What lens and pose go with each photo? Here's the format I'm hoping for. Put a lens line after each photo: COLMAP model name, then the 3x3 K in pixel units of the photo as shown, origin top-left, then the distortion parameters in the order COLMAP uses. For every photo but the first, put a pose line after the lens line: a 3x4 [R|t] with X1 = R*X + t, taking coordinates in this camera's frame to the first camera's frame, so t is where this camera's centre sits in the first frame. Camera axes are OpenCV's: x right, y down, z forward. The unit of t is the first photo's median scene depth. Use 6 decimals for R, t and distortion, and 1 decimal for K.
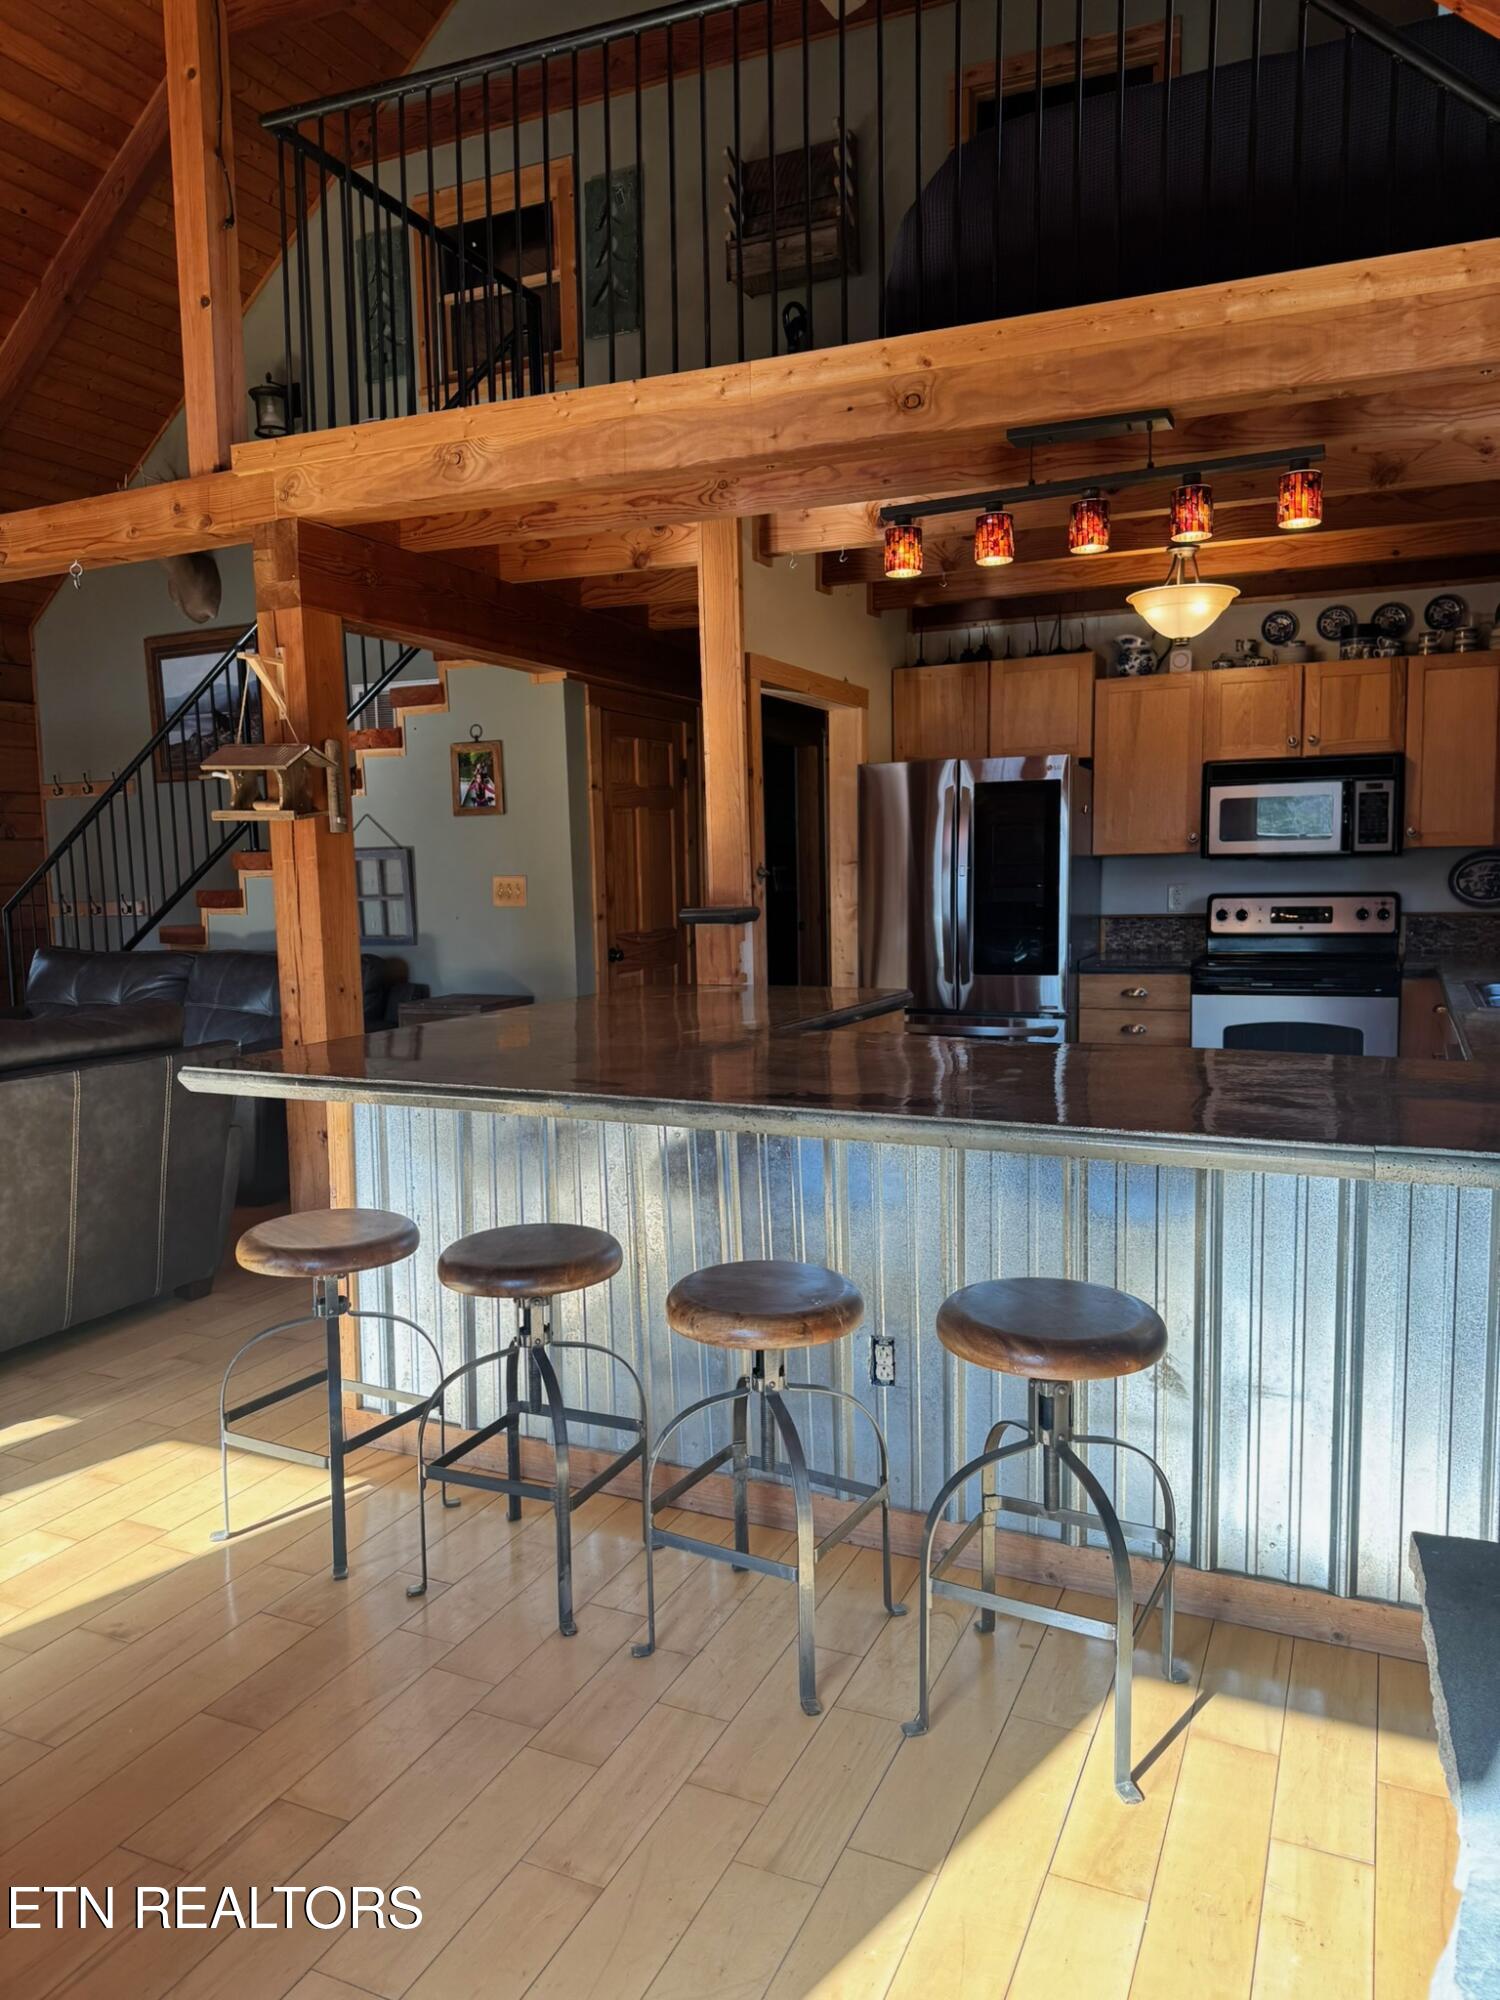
lens RADIAL K [[1388.9, 0, 763.9], [0, 1388.9, 993.2], [0, 0, 1]] dist [0.082298, -0.098836]
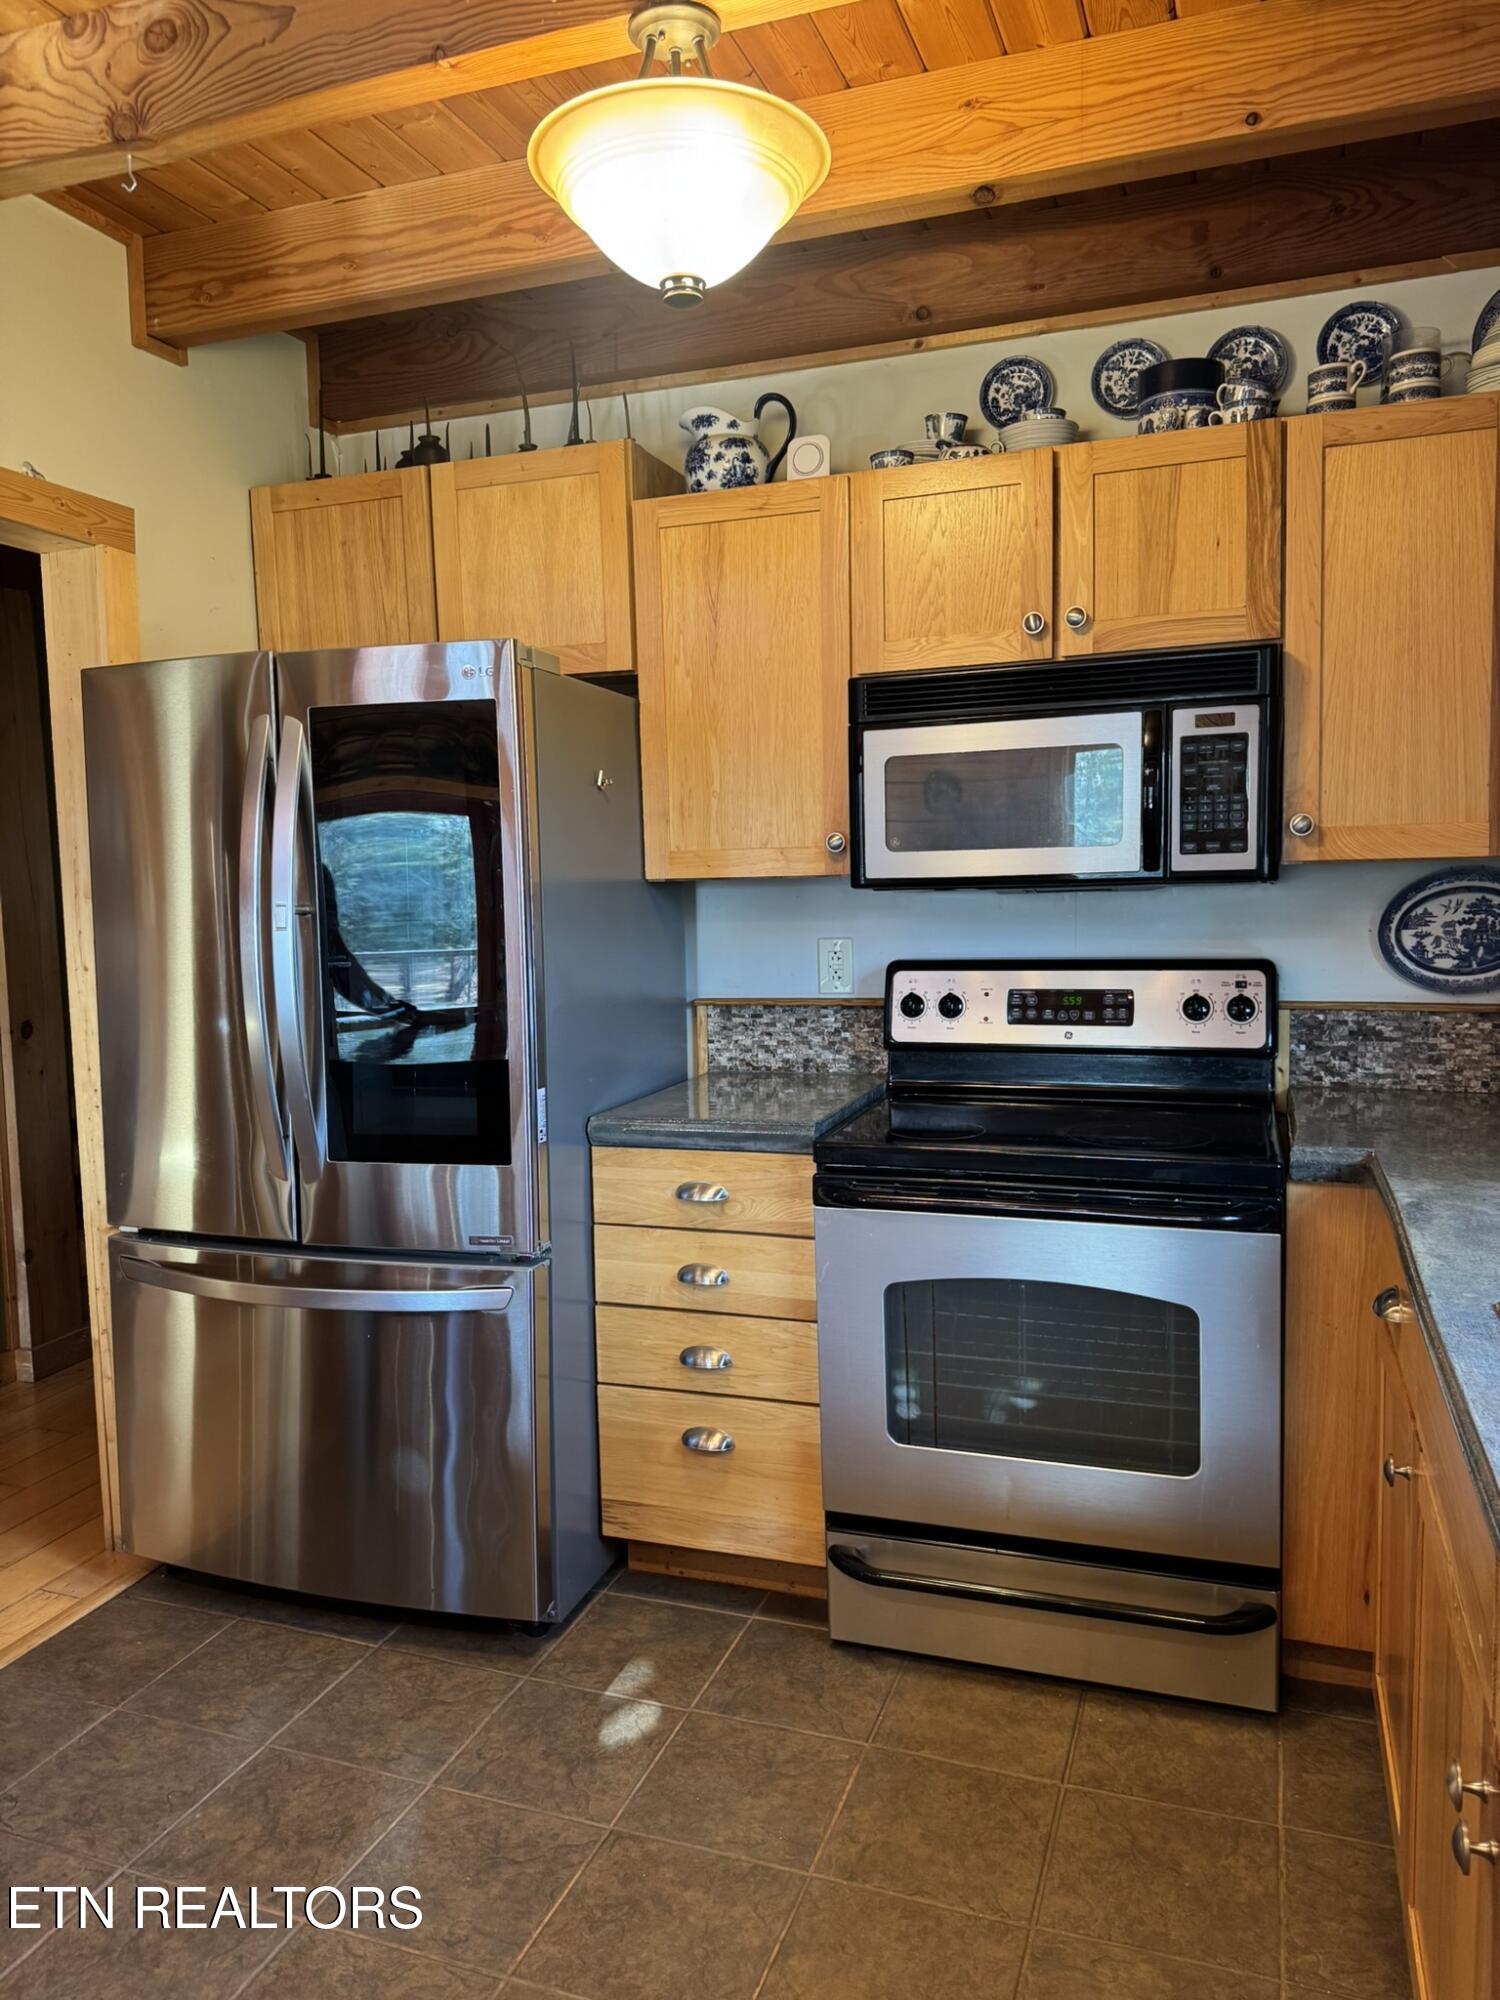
lens RADIAL K [[1388.9, 0, 755.1], [0, 1388.9, 984.3], [0, 0, 1]] dist [0.082298, -0.098836]
pose [[0.997027, -0.012011, 0.076110, 0.254272], [0.013287, 0.999779, -0.016283, -0.059898], [-0.075898, 0.017246, 0.996966, 0.571107]]
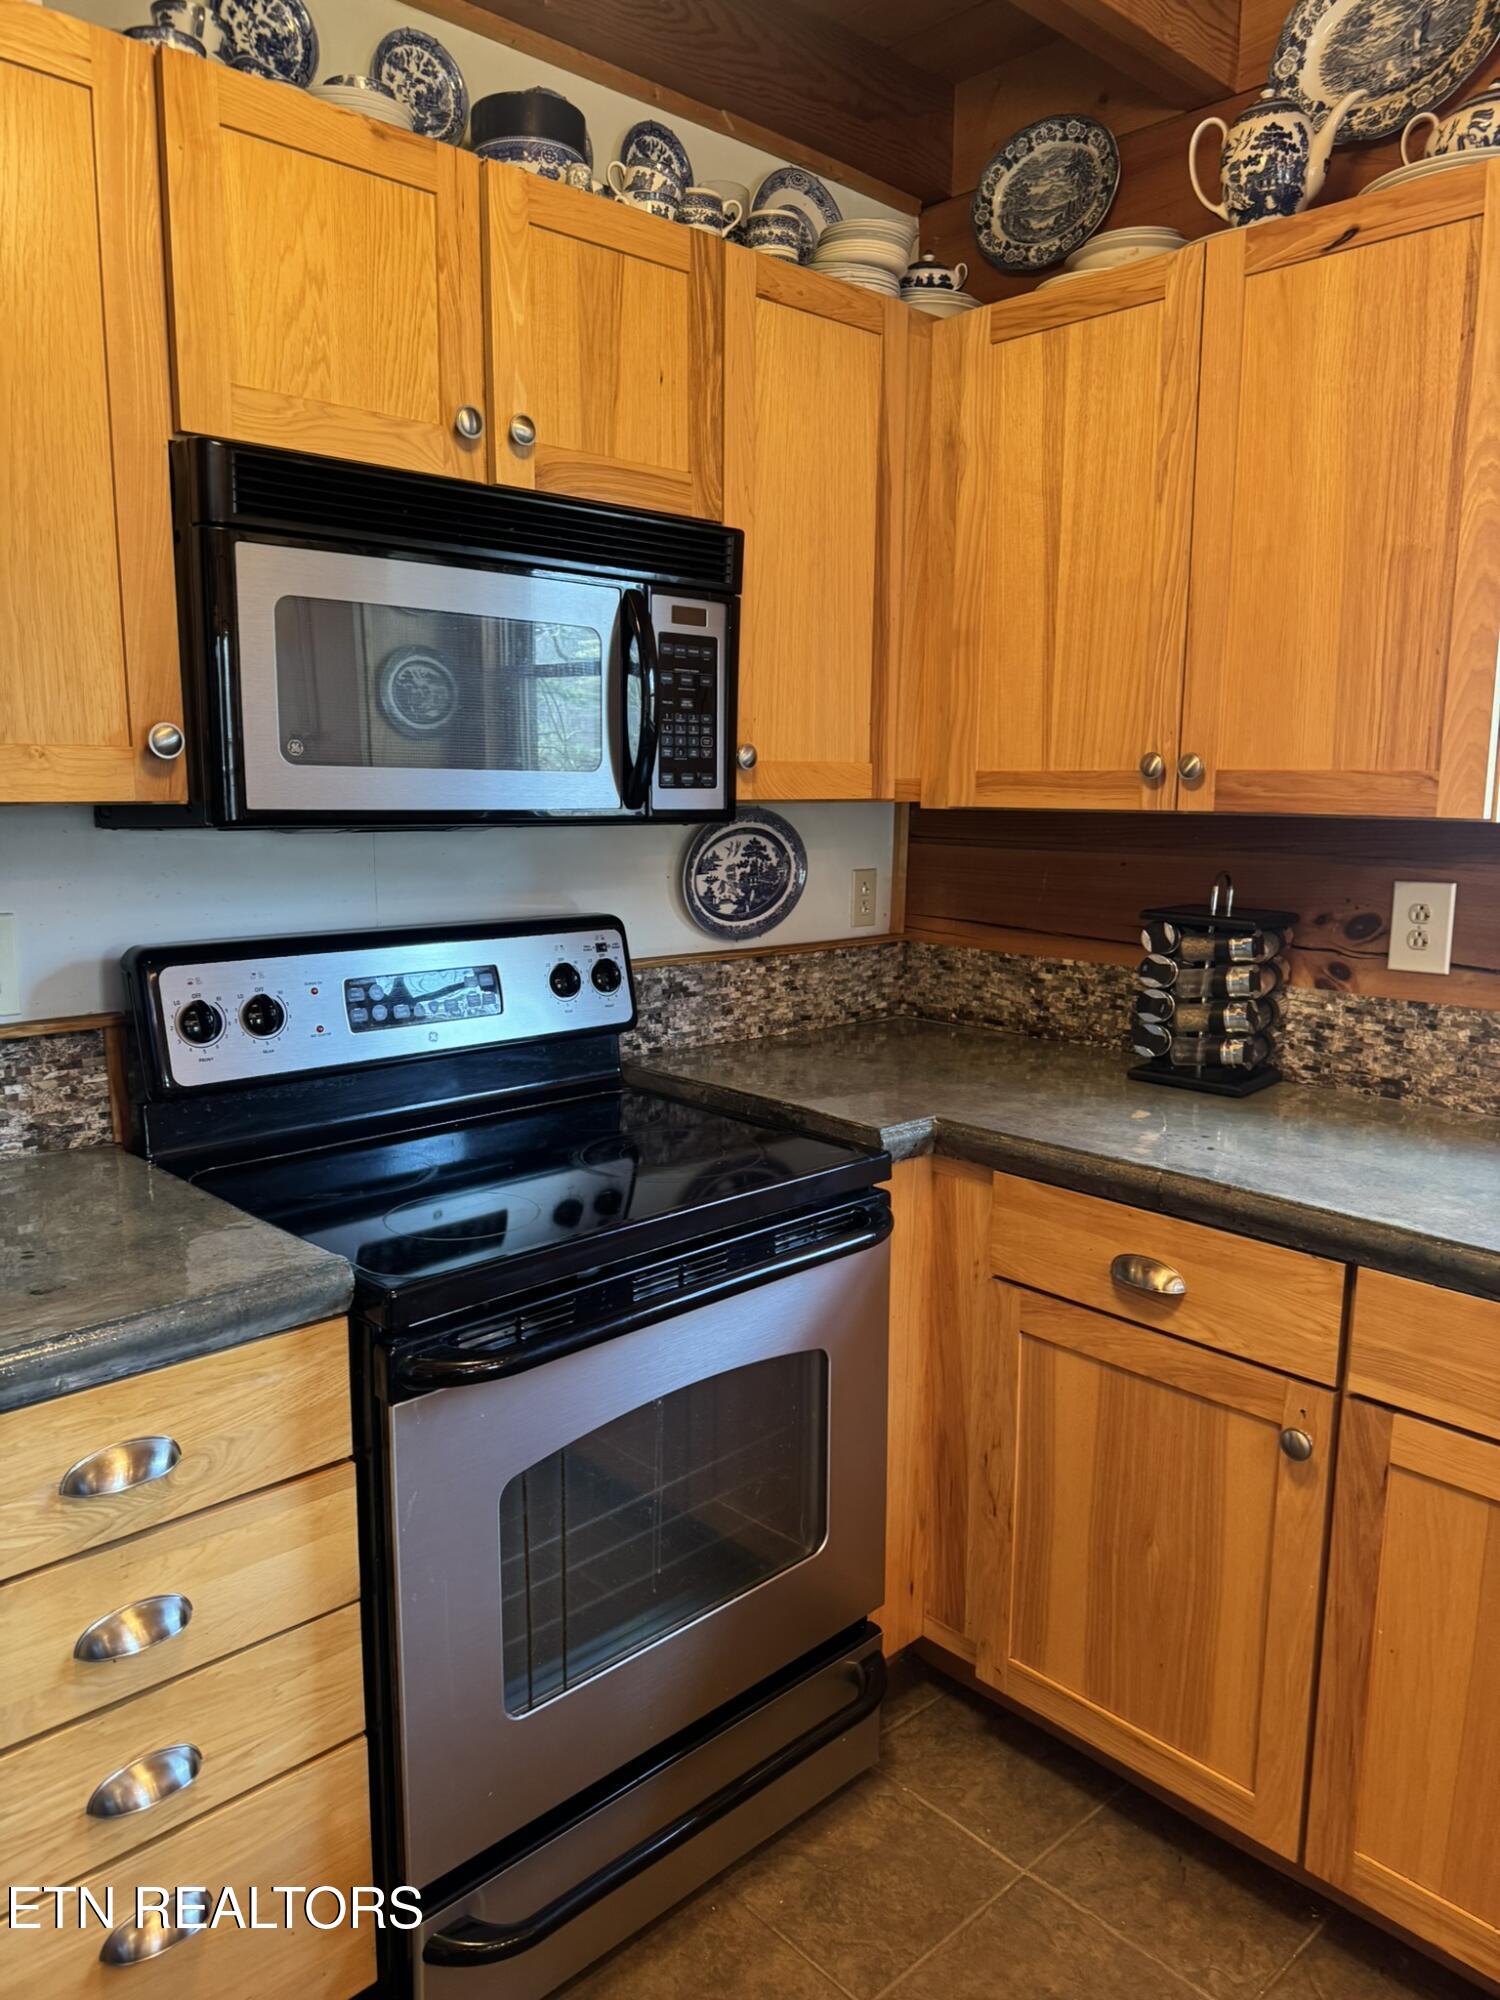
lens RADIAL K [[1388.9, 0, 732.1], [0, 1388.9, 1001.9], [0, 0, 1]] dist [0.082298, -0.098836]
pose [[0.394523, -0.124454, 0.910419, 0.118147], [0.074094, 0.991868, 0.103480, -0.087024], [-0.915894, 0.026631, 0.400536, 0.839137]]
